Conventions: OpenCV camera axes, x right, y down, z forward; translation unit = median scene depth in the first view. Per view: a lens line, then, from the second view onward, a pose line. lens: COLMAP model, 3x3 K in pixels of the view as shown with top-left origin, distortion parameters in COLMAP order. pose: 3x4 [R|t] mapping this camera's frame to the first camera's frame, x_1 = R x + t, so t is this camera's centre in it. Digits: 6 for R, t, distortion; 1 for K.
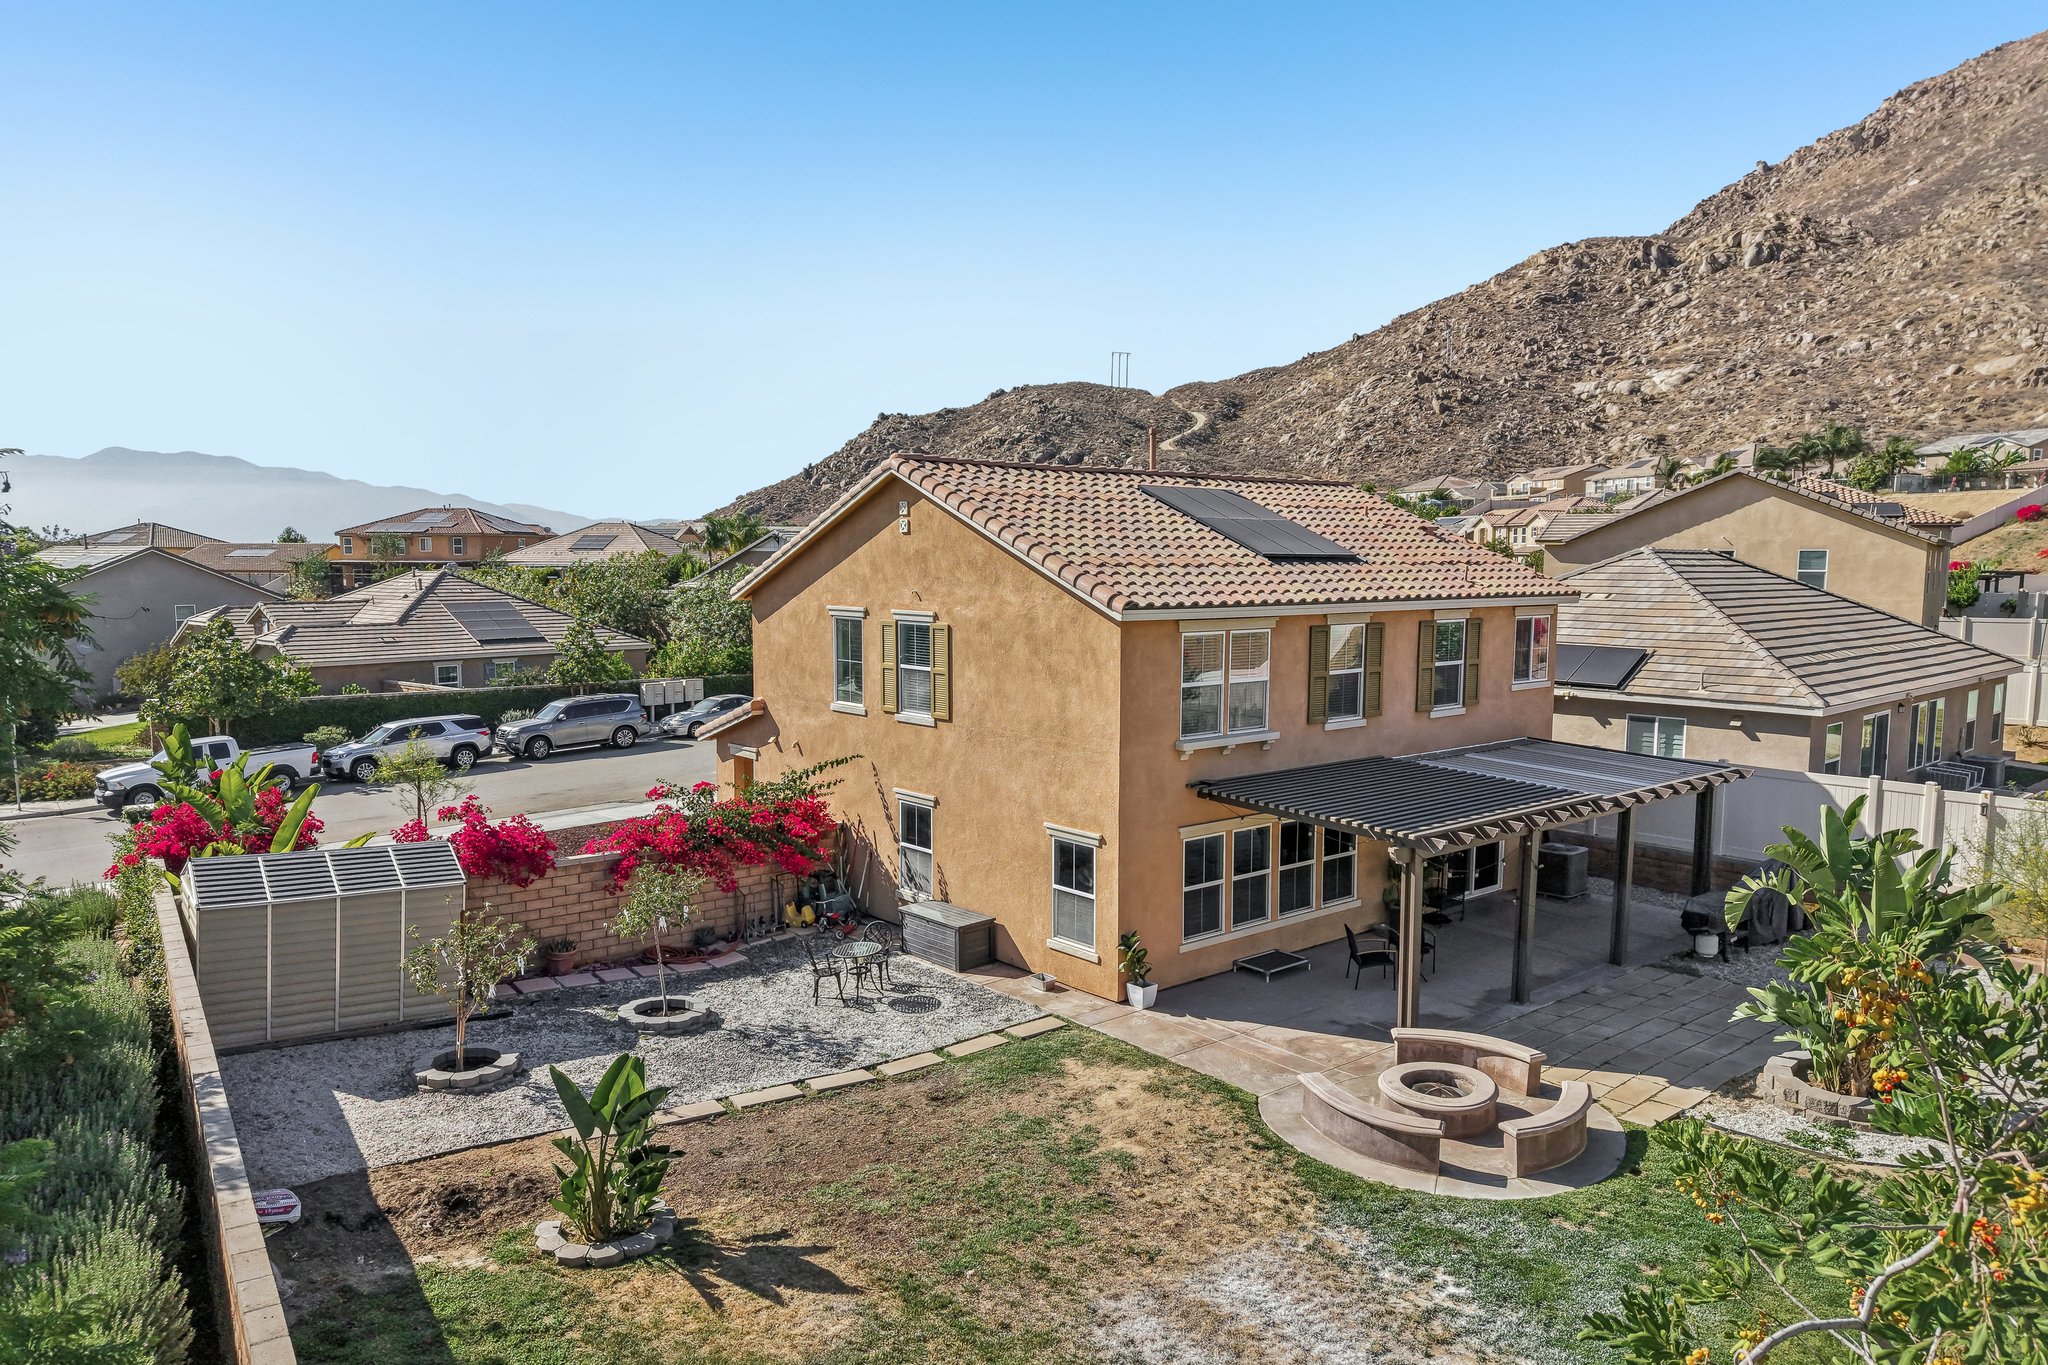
lens RADIAL K [[1370.1, 0, 1024.3], [0, 1370.1, 698.9], [0, 0, 1]] dist [0.027978, -0.025407]
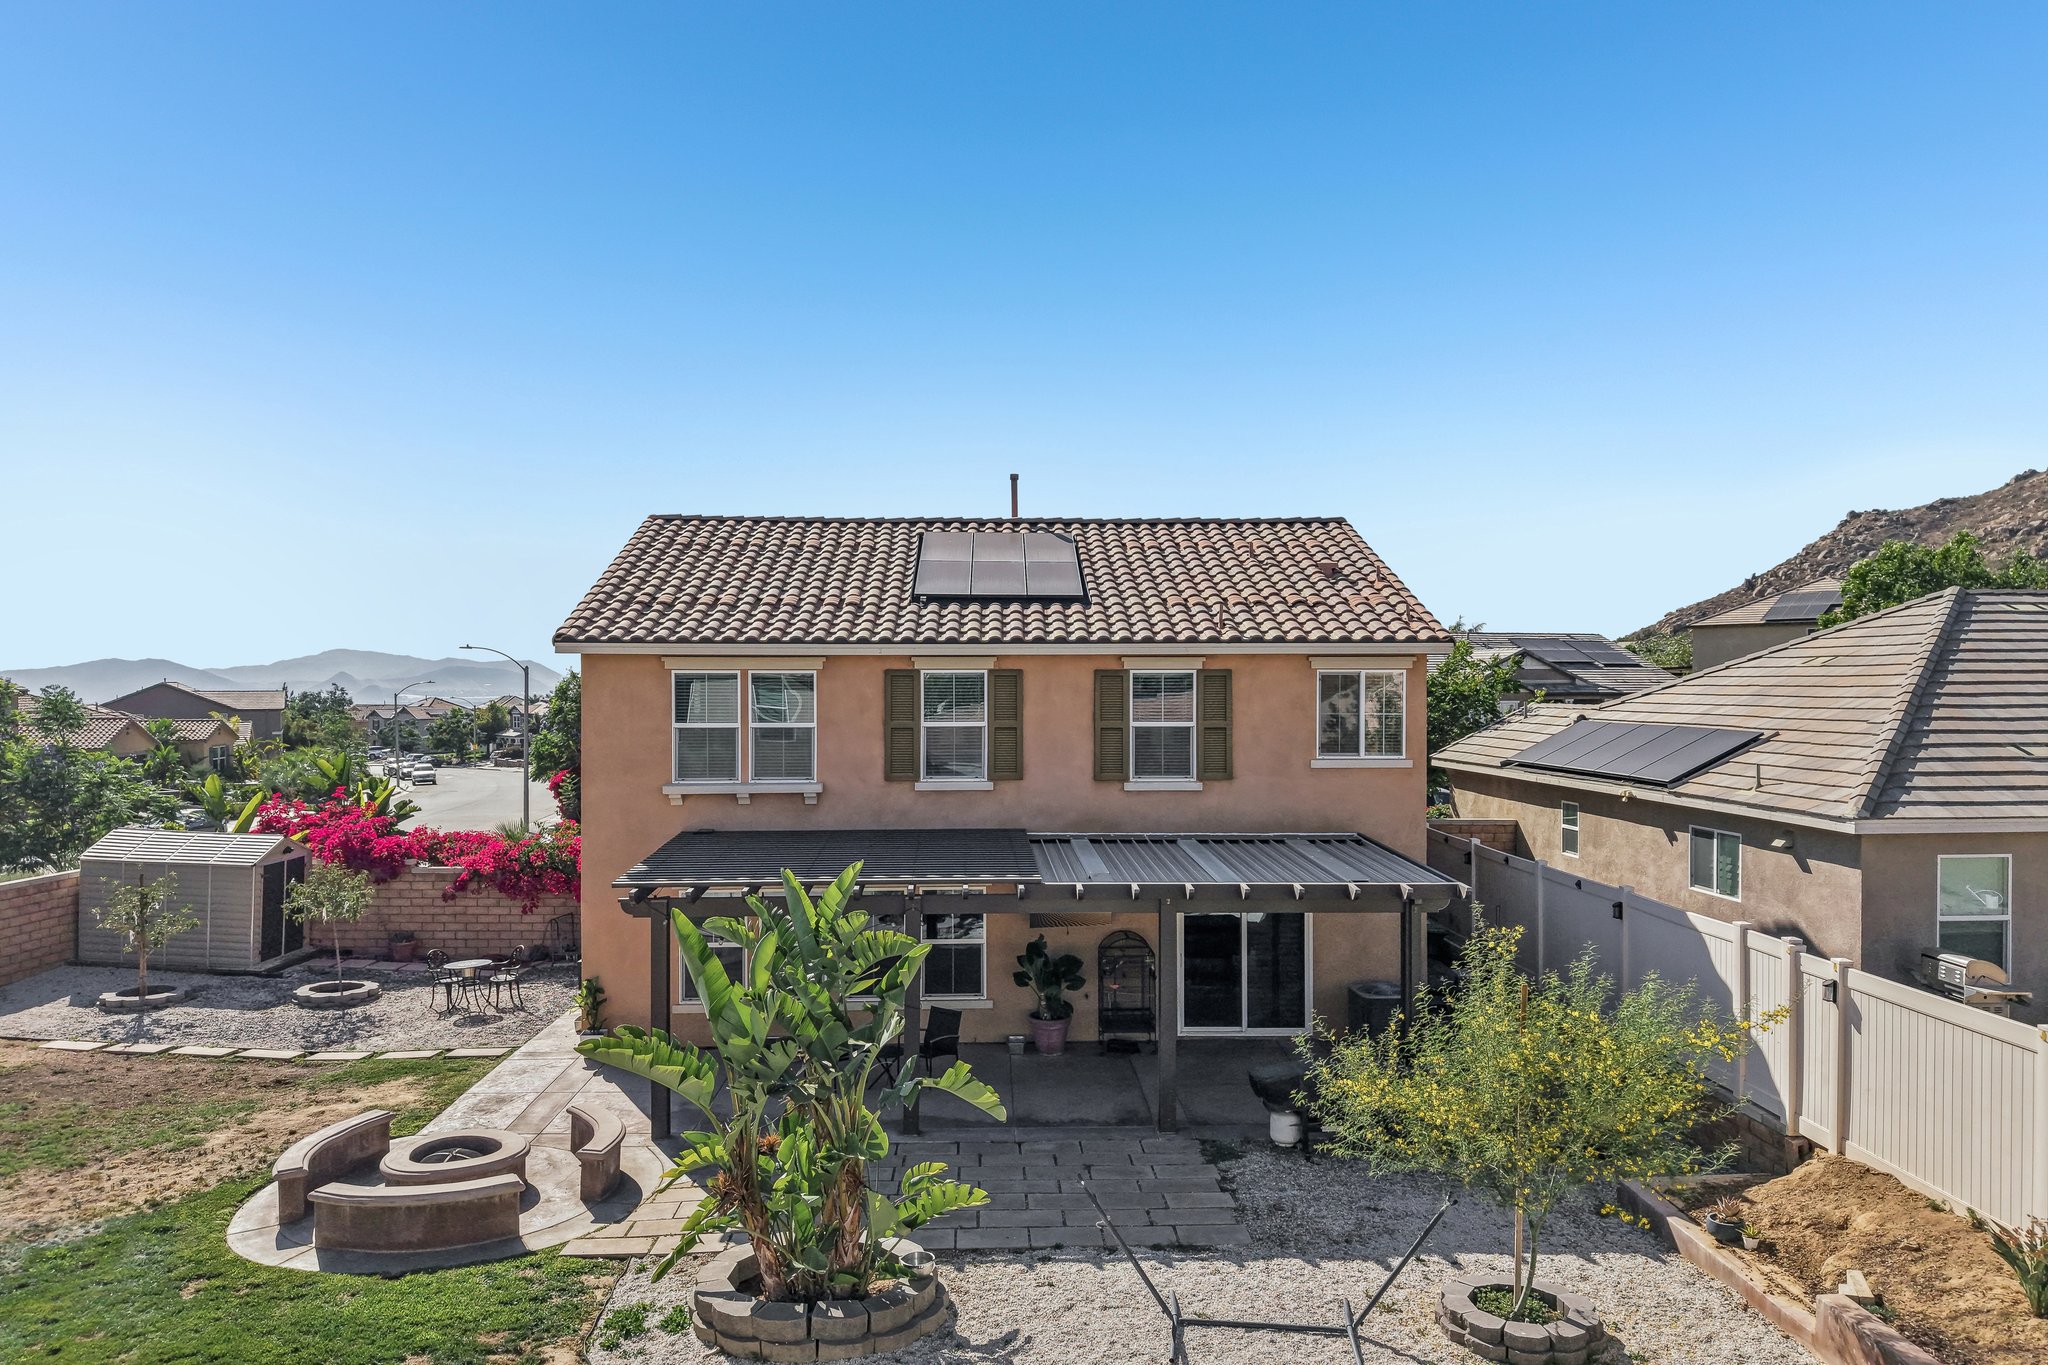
lens RADIAL K [[1370.1, 0, 1014.6], [0, 1370.1, 684.2], [0, 0, 1]] dist [0.027978, -0.025407]
pose [[0.778565, -0.004422, -0.627548, 0.761680], [-0.059442, 0.994960, -0.080757, 0.020688], [0.624742, 0.100177, 0.774378, 0.338255]]
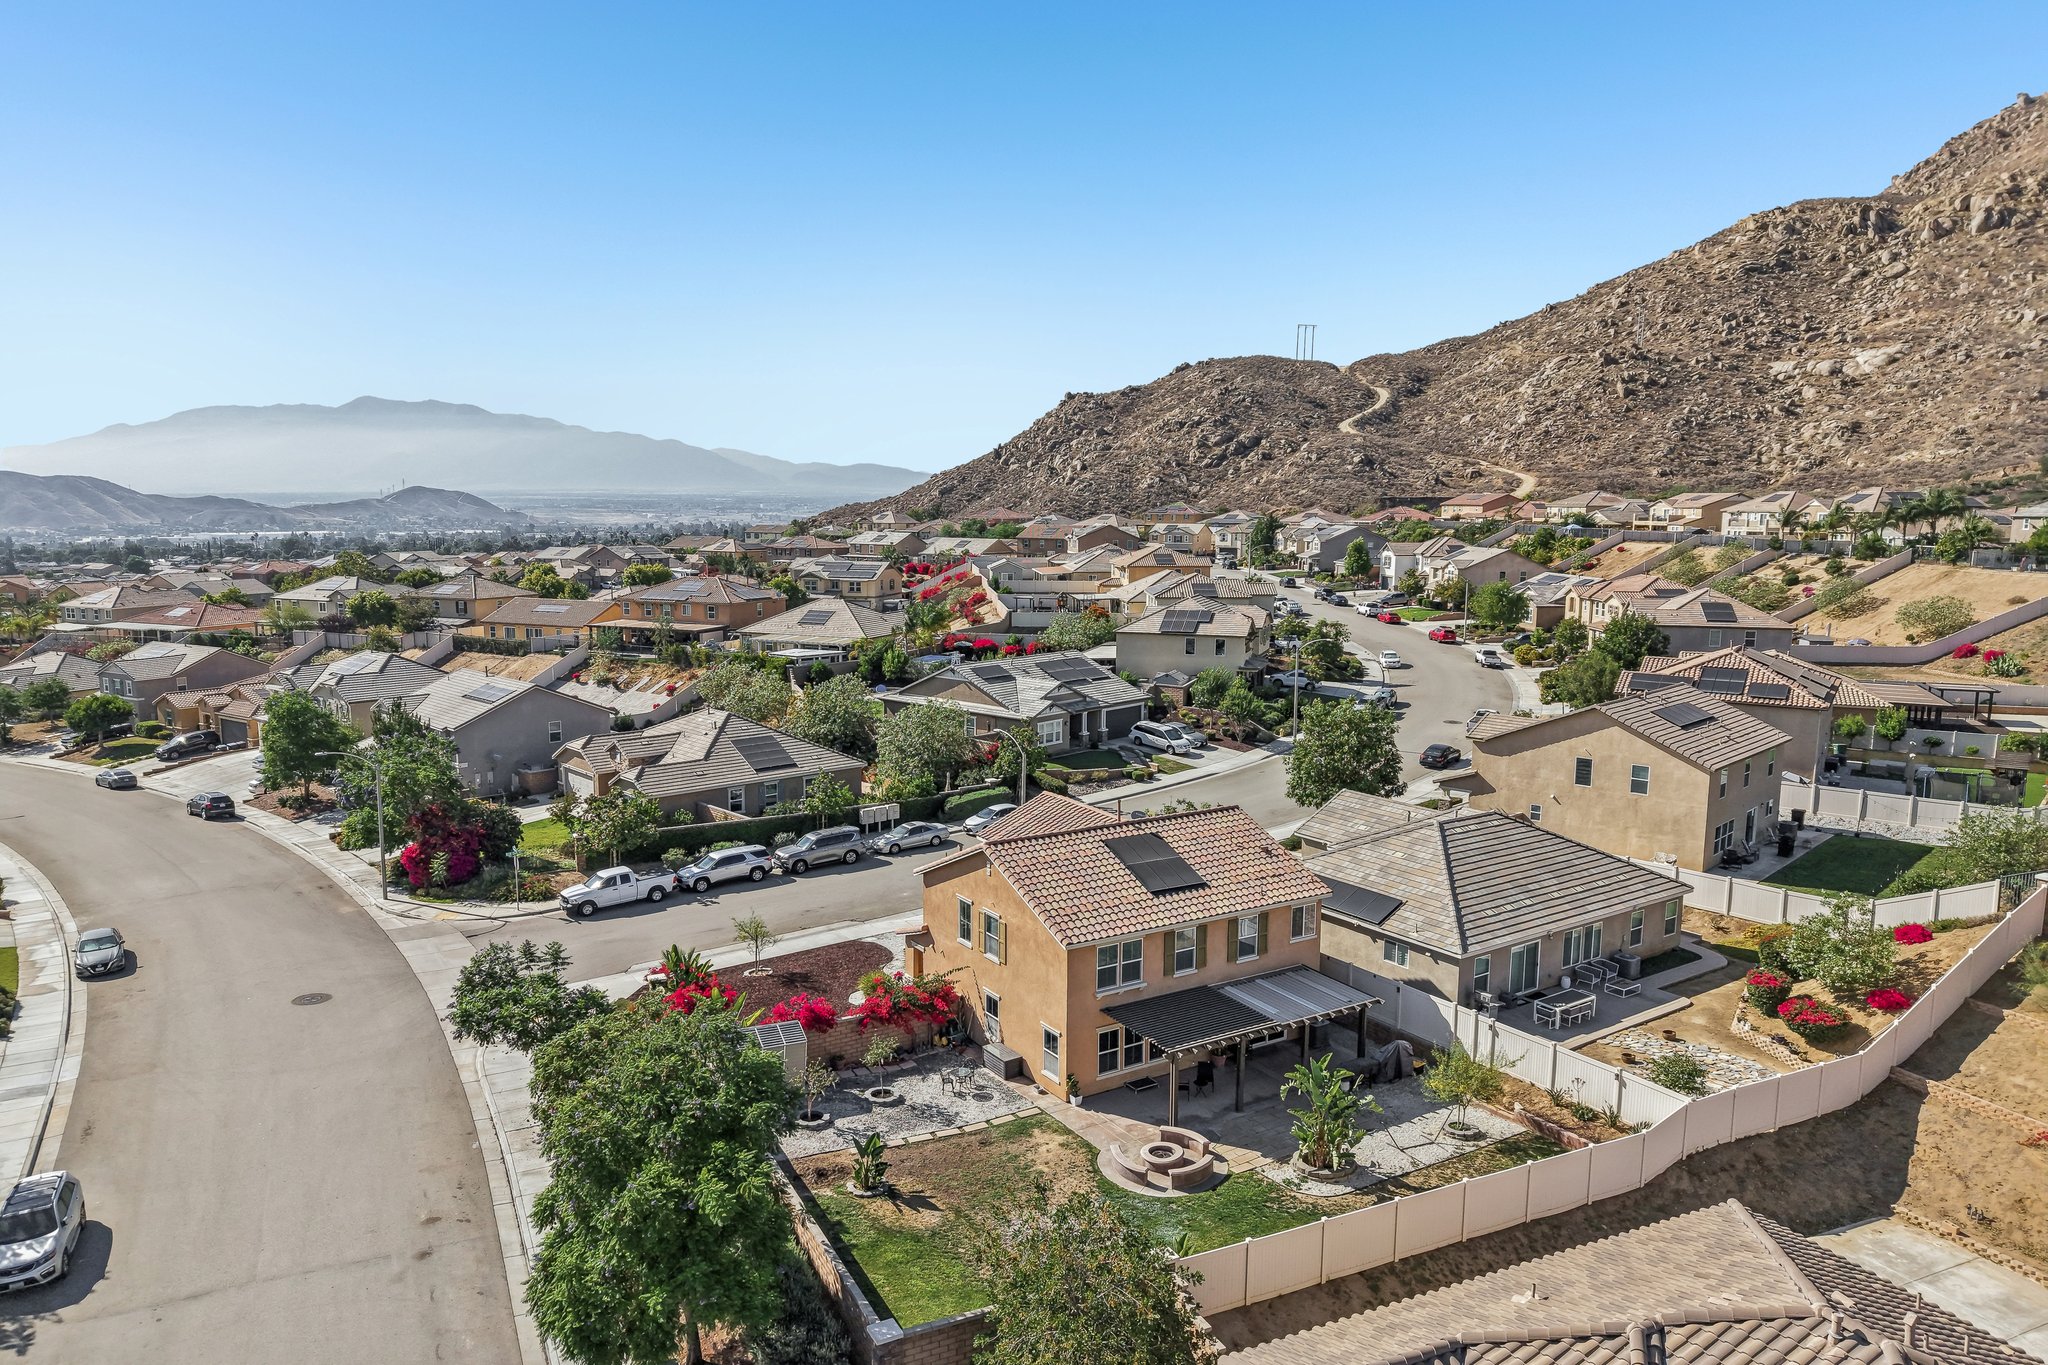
lens RADIAL K [[1370.1, 0, 1020.2], [0, 1370.1, 697.7], [0, 0, 1]] dist [0.027978, -0.025407]
pose [[0.989943, 0.021098, -0.139886, 0.256816], [-0.015441, 0.999023, 0.041405, -0.483811], [0.140623, -0.038829, 0.989302, -1.128956]]
